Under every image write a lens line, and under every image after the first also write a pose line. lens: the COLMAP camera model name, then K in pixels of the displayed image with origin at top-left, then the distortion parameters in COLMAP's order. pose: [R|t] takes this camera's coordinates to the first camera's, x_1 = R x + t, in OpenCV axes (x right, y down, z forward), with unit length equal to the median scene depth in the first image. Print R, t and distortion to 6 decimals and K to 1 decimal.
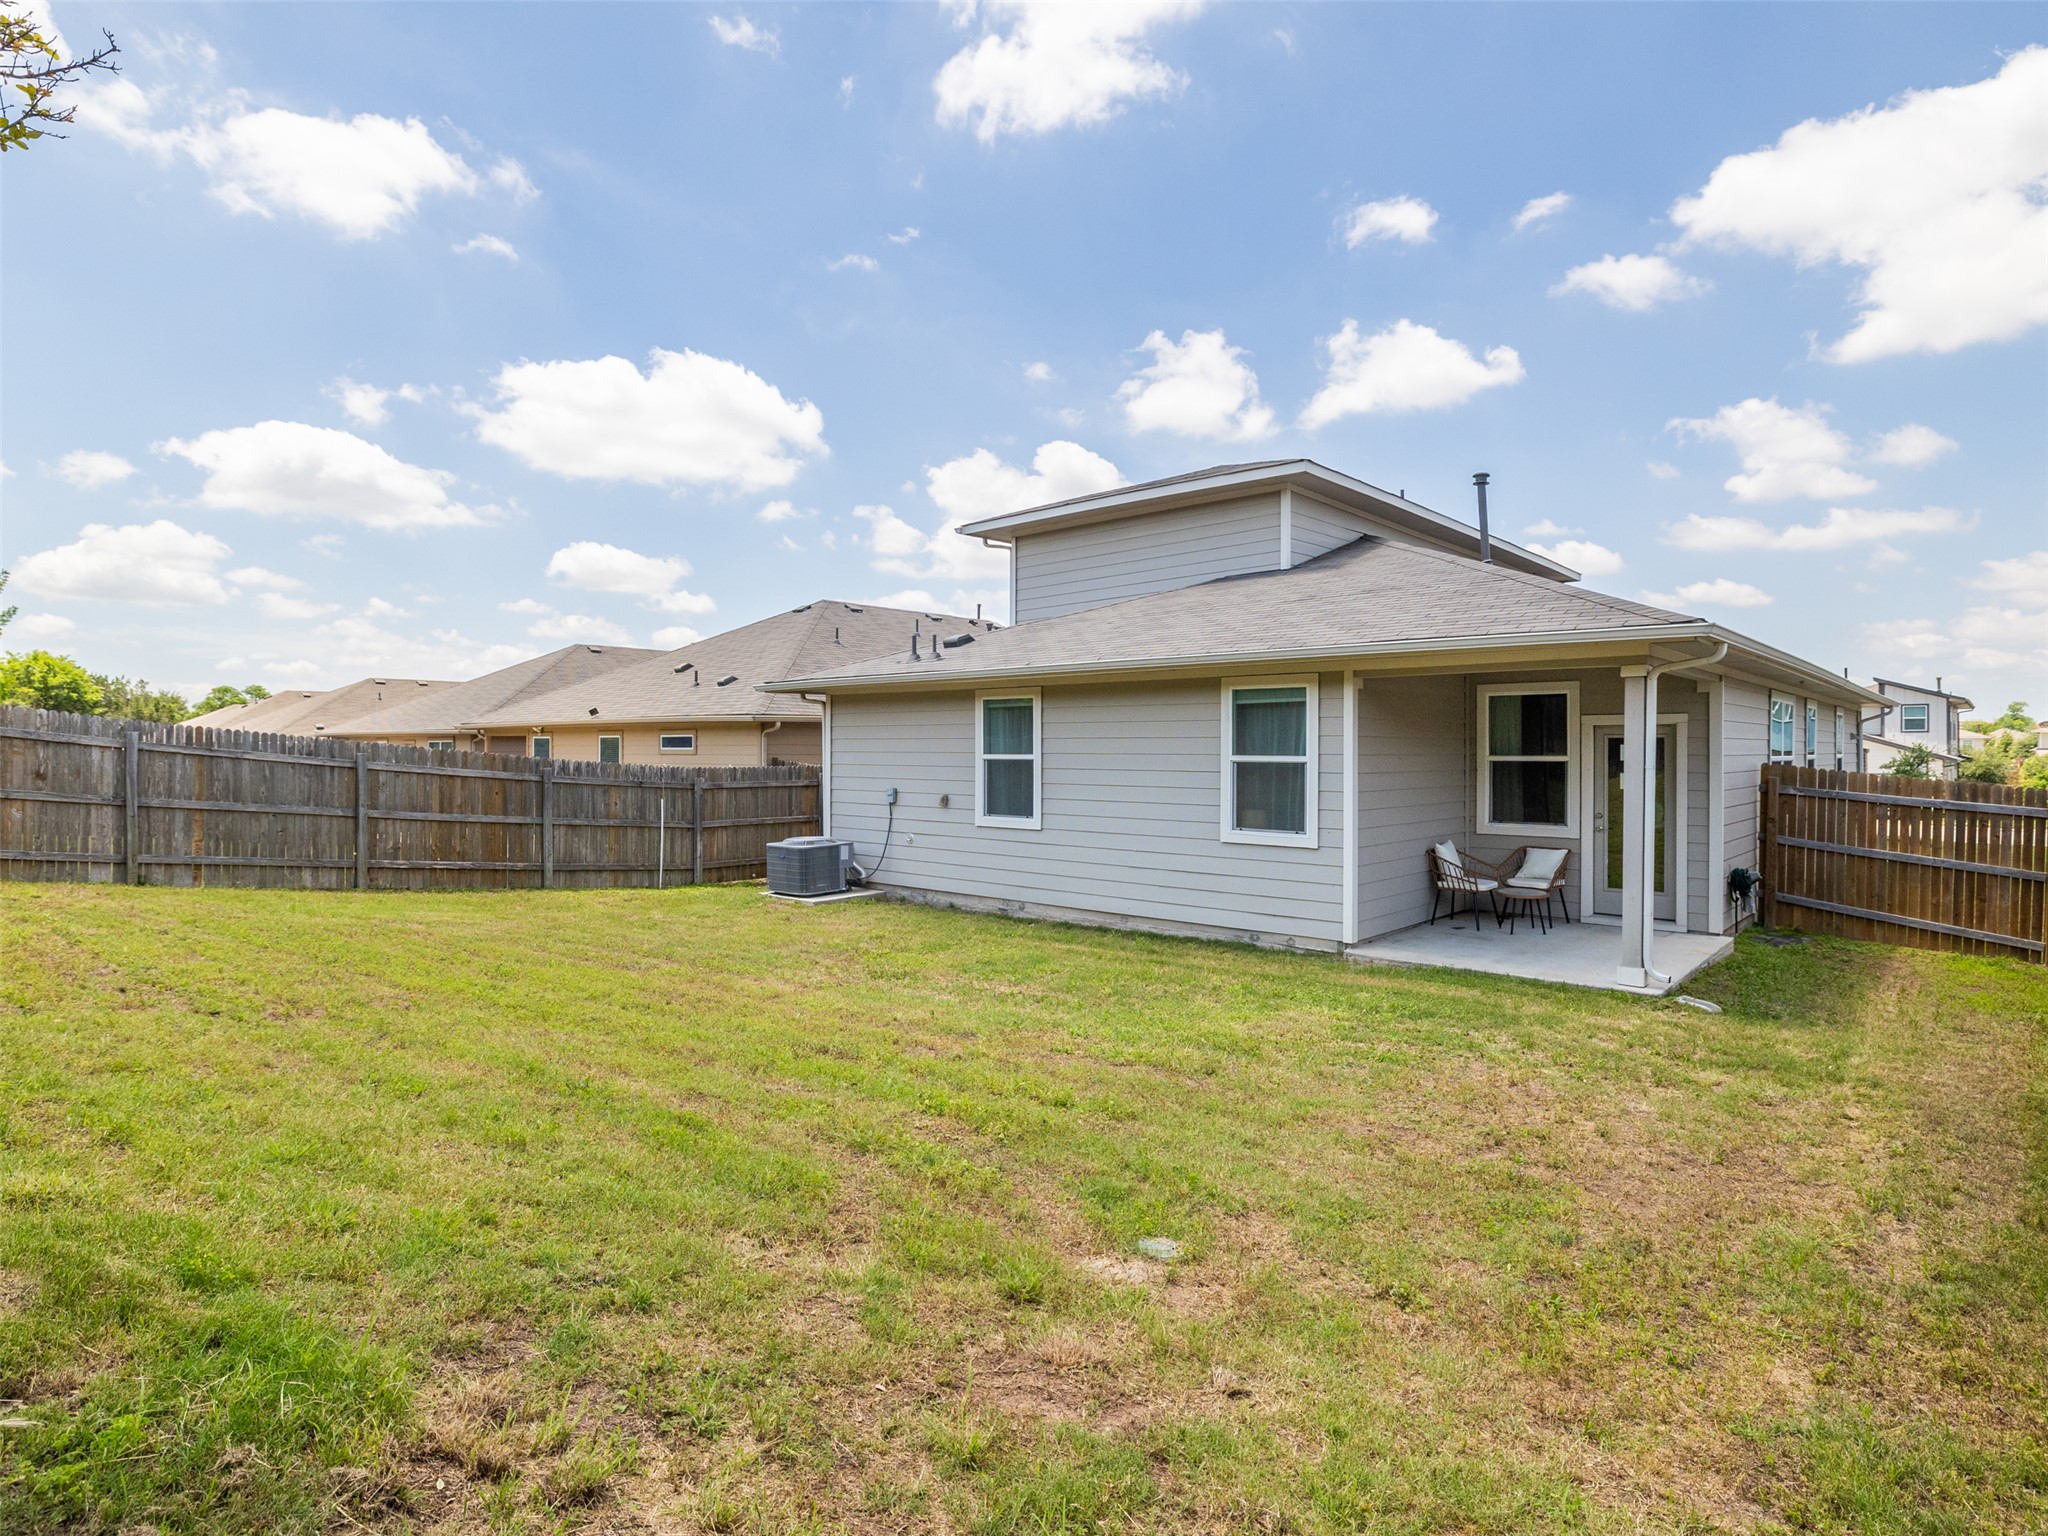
lens RADIAL K [[1100.9, 0, 1024.0], [0, 1100.9, 768.0], [0, 0, 1]] dist [-0.000399, -0.000052]
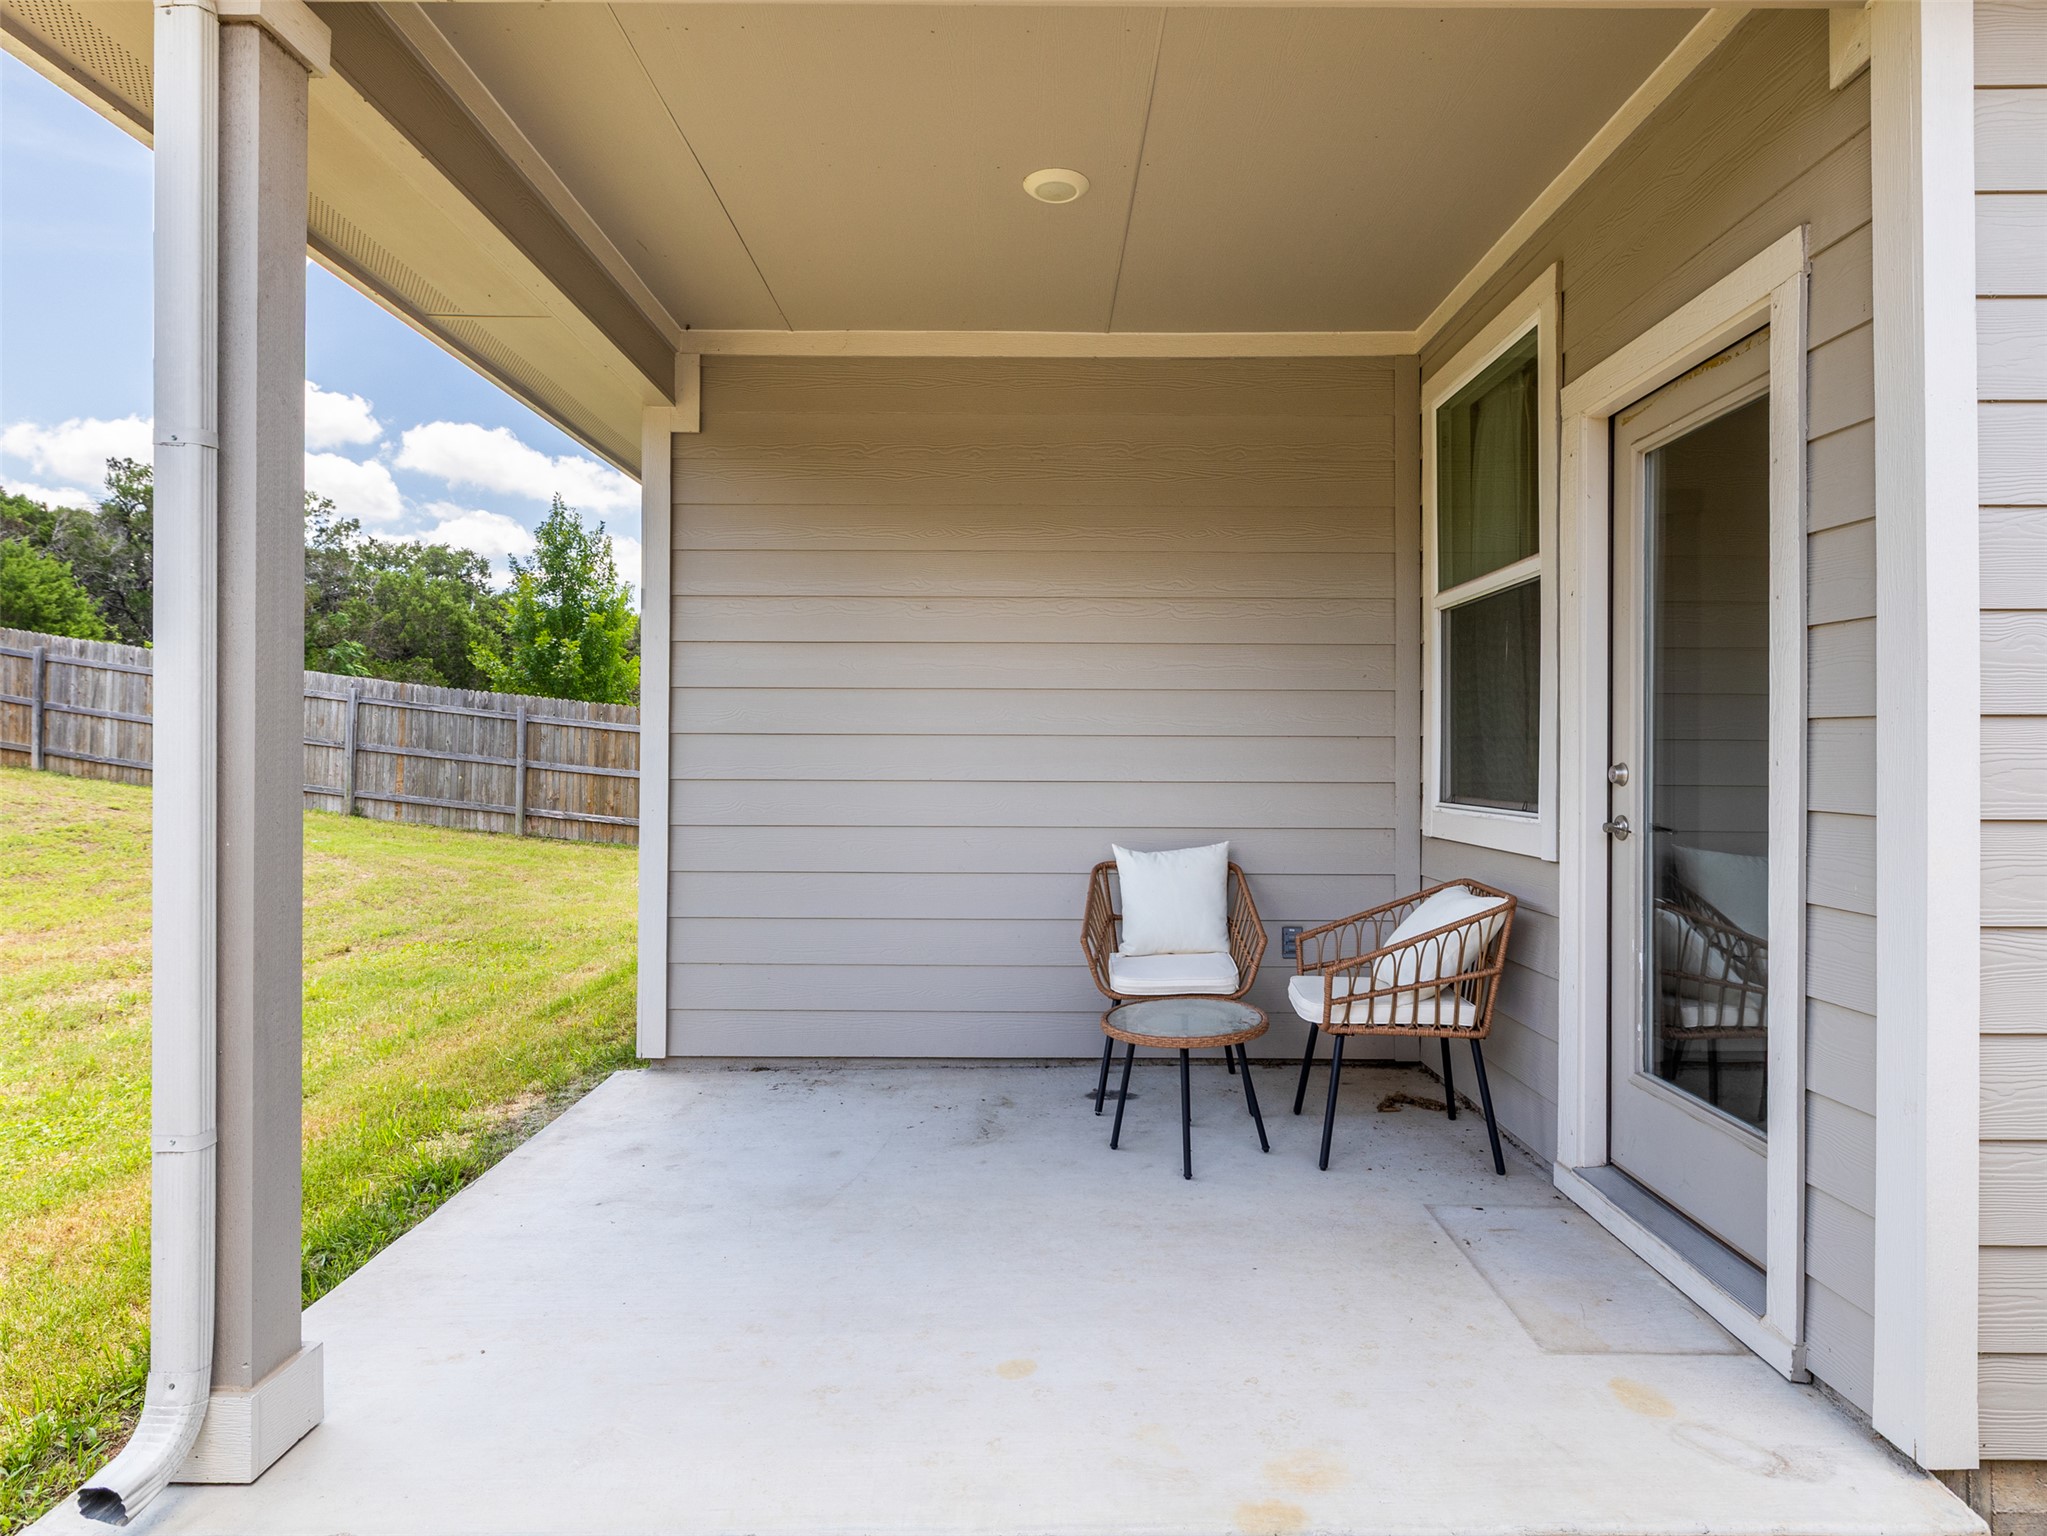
lens RADIAL K [[1137.2, 0, 1024.7], [0, 1137.2, 747.2], [0, 0, 1]] dist [-0.000715, -0.000720]
pose [[0.670322, -0.002398, -0.742067, 0.521625], [-0.017162, 0.999677, -0.018733, 0.036869], [0.741872, 0.025293, 0.670064, 0.610481]]
